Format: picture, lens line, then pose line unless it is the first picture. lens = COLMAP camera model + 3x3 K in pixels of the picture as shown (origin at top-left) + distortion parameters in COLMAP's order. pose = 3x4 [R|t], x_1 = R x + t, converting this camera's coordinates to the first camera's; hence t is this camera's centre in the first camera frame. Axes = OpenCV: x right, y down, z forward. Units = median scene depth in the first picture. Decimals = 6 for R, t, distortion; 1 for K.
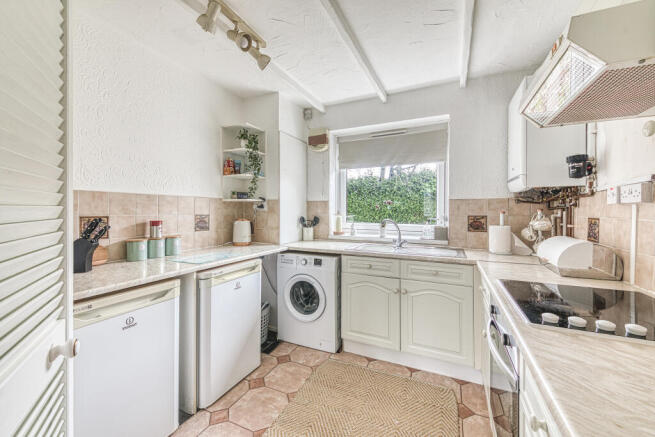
lens RADIAL K [[253.4, 0, 328.9], [0, 253.4, 213.3], [0, 0, 1]] dist [-0.000694, -0.000143]
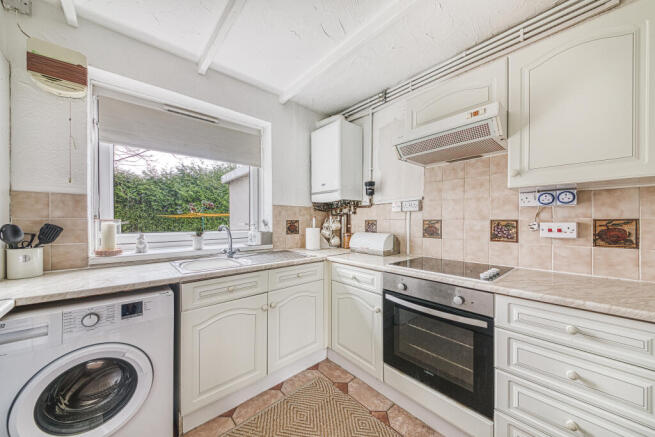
lens RADIAL K [[230.2, 0, 329.1], [0, 230.2, 221.2], [0, 0, 1]] dist [-0.014647, -0.000364]
pose [[0.381470, -0.003199, 0.924376, -0.309813], [0.009312, 0.999957, -0.000383, 0.015273], [-0.924334, 0.008754, 0.381483, 0.432672]]
